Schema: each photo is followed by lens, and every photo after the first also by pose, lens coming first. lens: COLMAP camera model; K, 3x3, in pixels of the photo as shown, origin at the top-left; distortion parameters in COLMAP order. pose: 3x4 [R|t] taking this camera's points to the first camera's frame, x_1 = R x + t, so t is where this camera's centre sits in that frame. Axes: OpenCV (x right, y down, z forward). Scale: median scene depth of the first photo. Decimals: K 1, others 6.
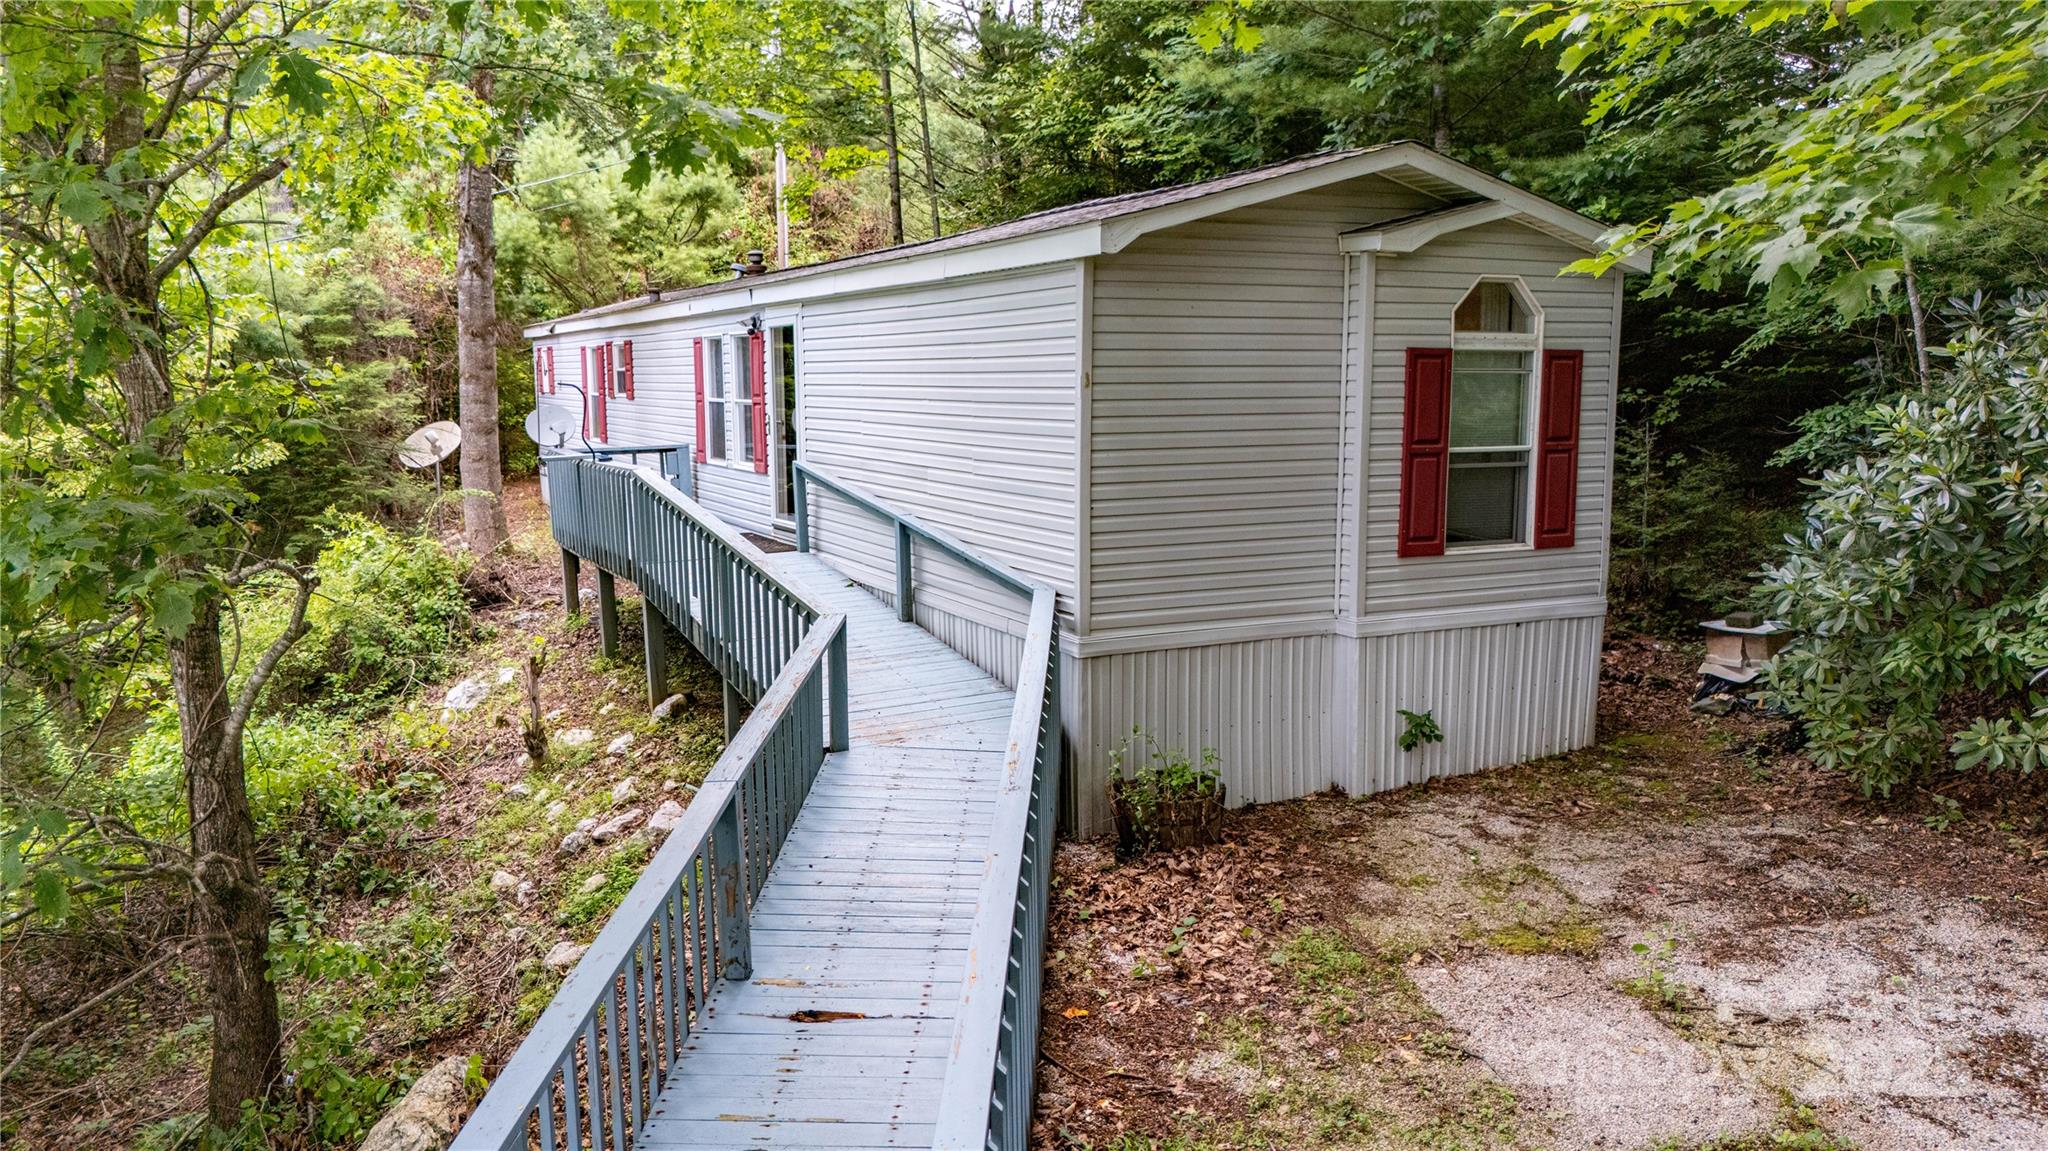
lens RADIAL K [[1491.9, 0, 1028.6], [0, 1491.9, 576.6], [0, 0, 1]] dist [0.038546, -0.014268]
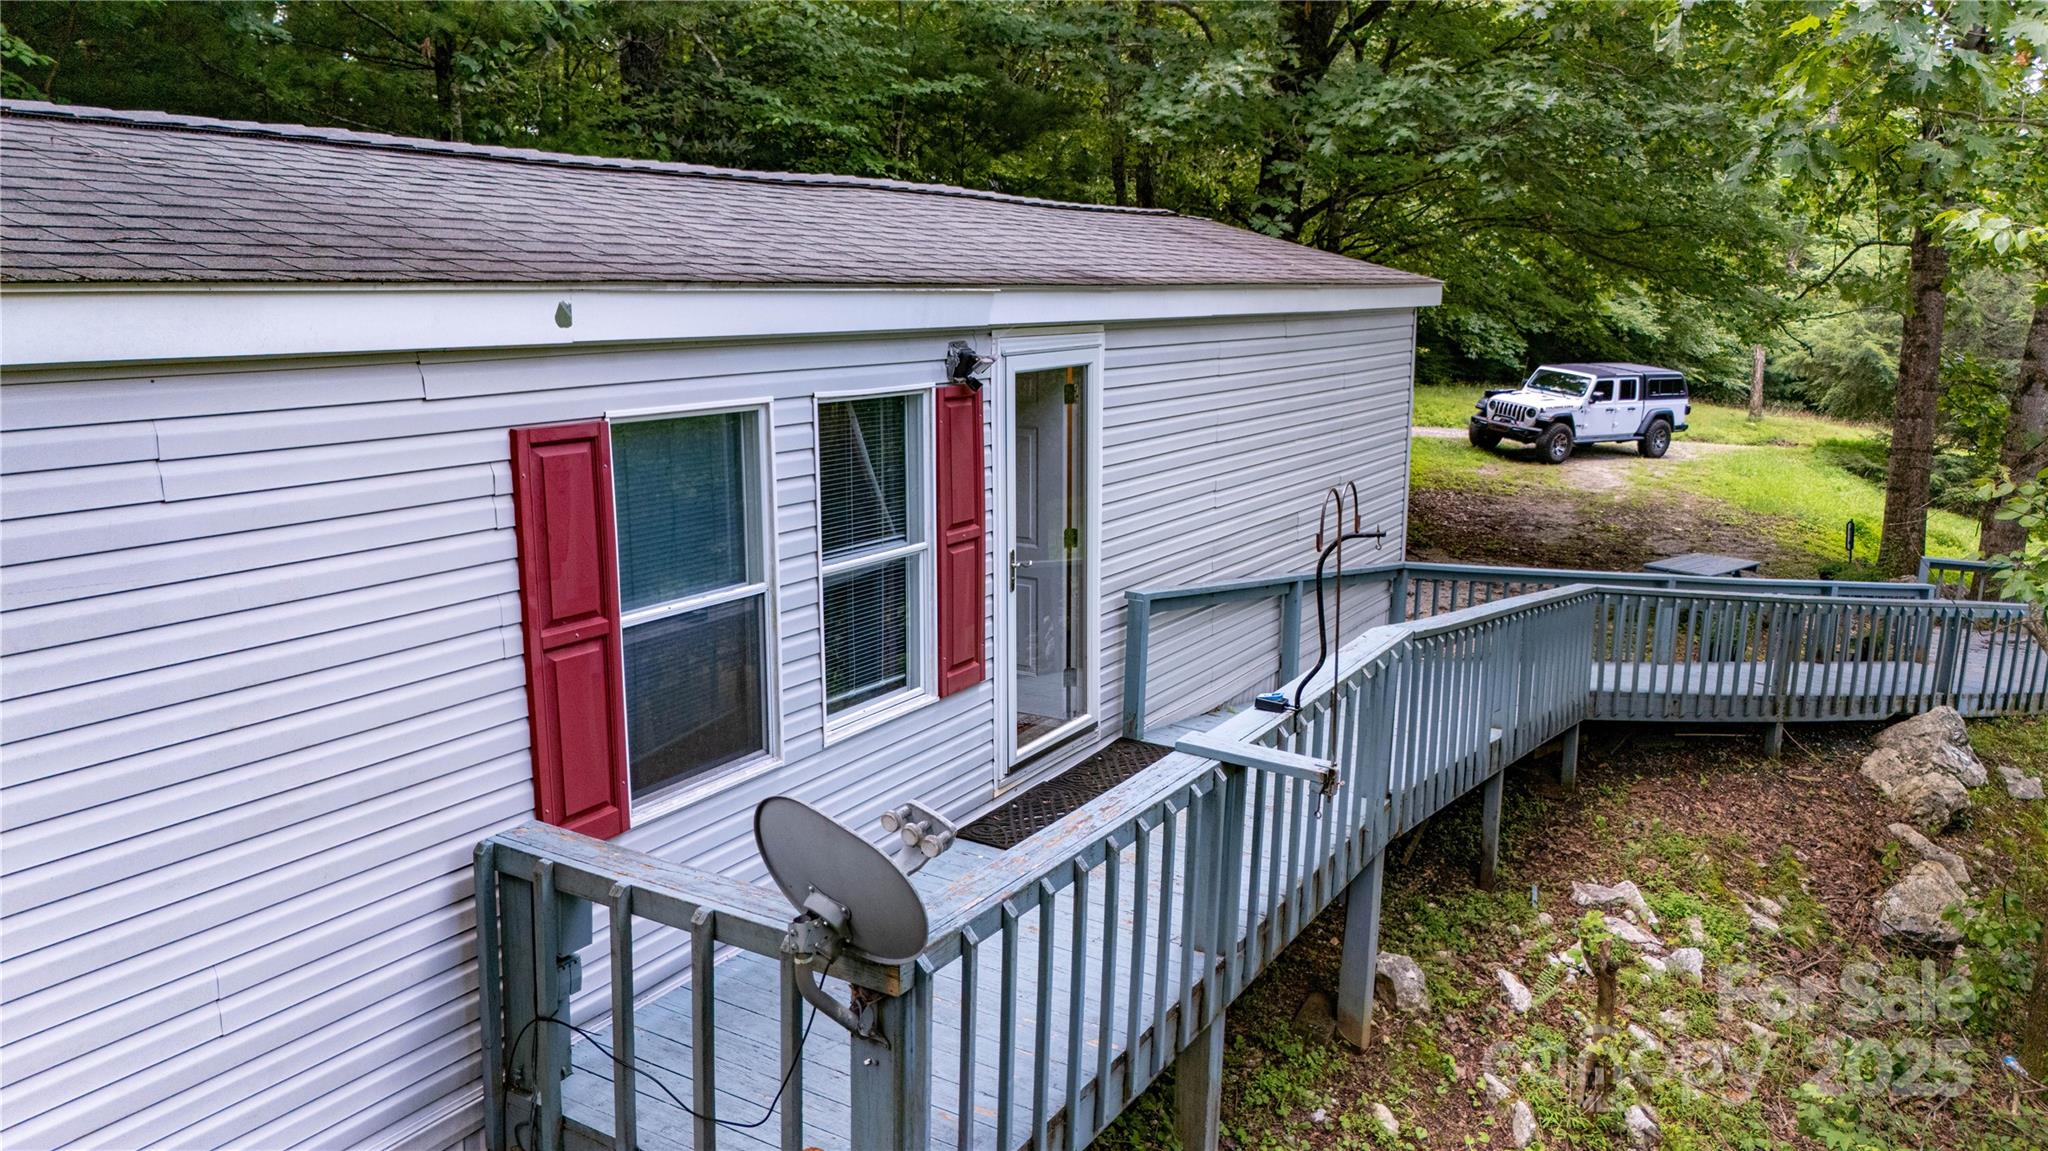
lens RADIAL K [[1491.9, 0, 1024.3], [0, 1491.9, 575.9], [0, 0, 1]] dist [0.038546, -0.014268]
pose [[-0.520784, -0.163958, 0.837796, -0.533430], [0.108773, 0.960641, 0.255613, -0.205032], [-0.846730, 0.224249, -0.482452, 1.128460]]
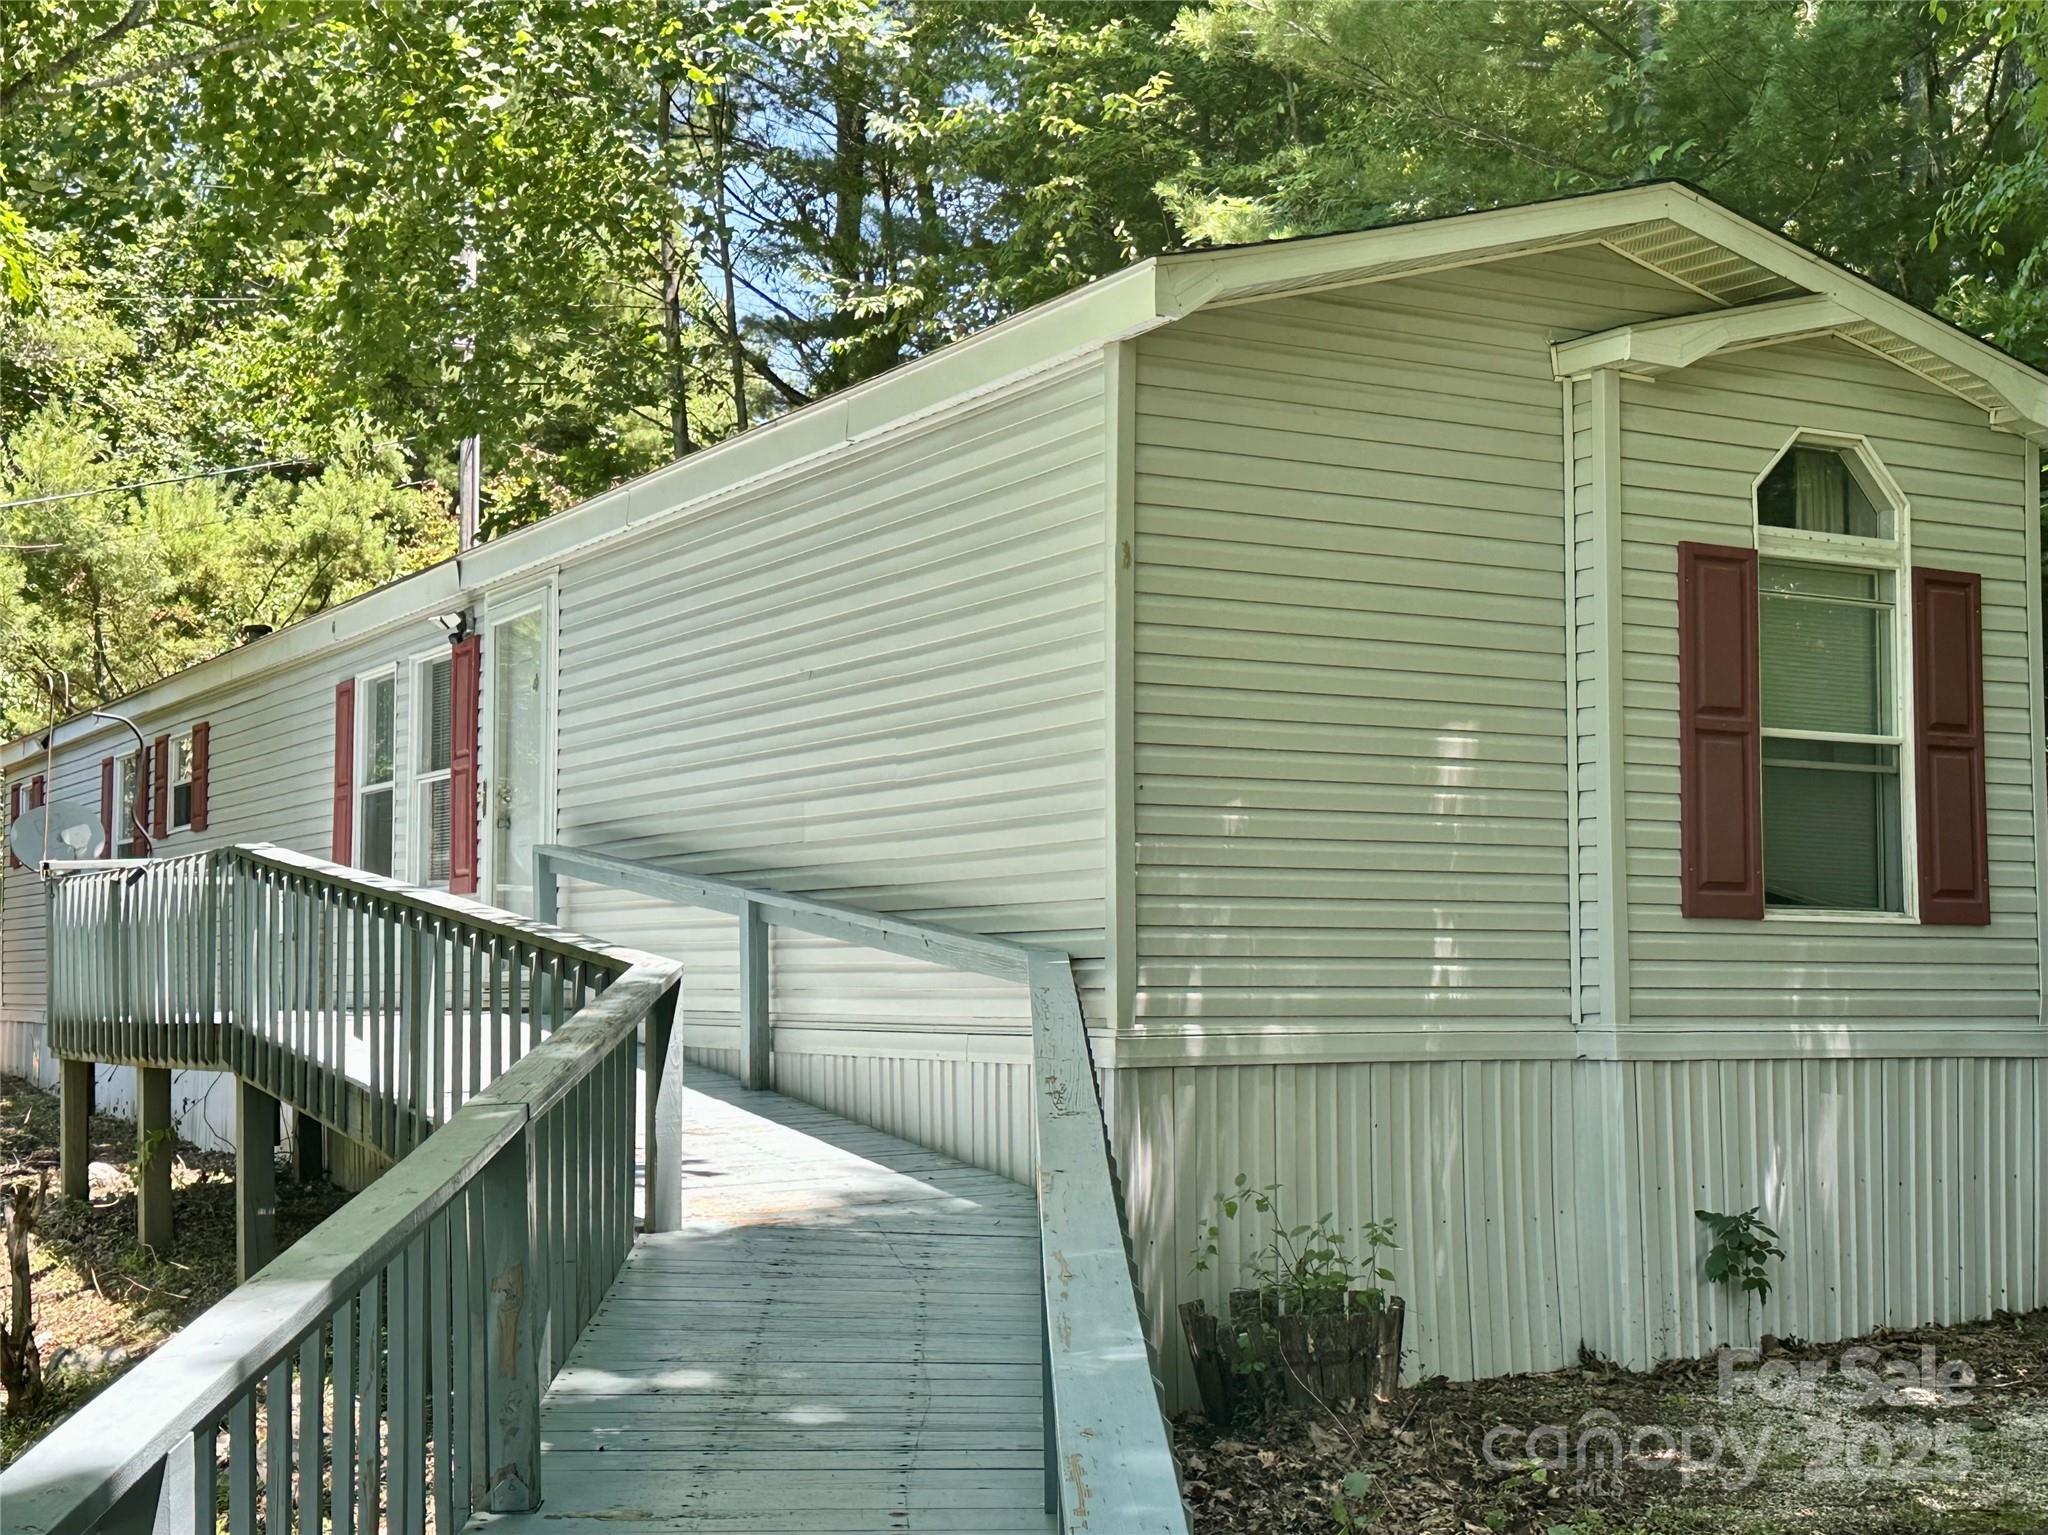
lens RADIAL K [[2697.8, 0, 1031.3], [0, 2697.8, 781.1], [0, 0, 1]] dist [0.085811, 0.000000]
pose [[0.998173, 0.004305, 0.060263, -0.031737], [0.008353, 0.978047, -0.208218, 0.089543], [-0.059836, 0.208341, 0.976224, 0.023332]]
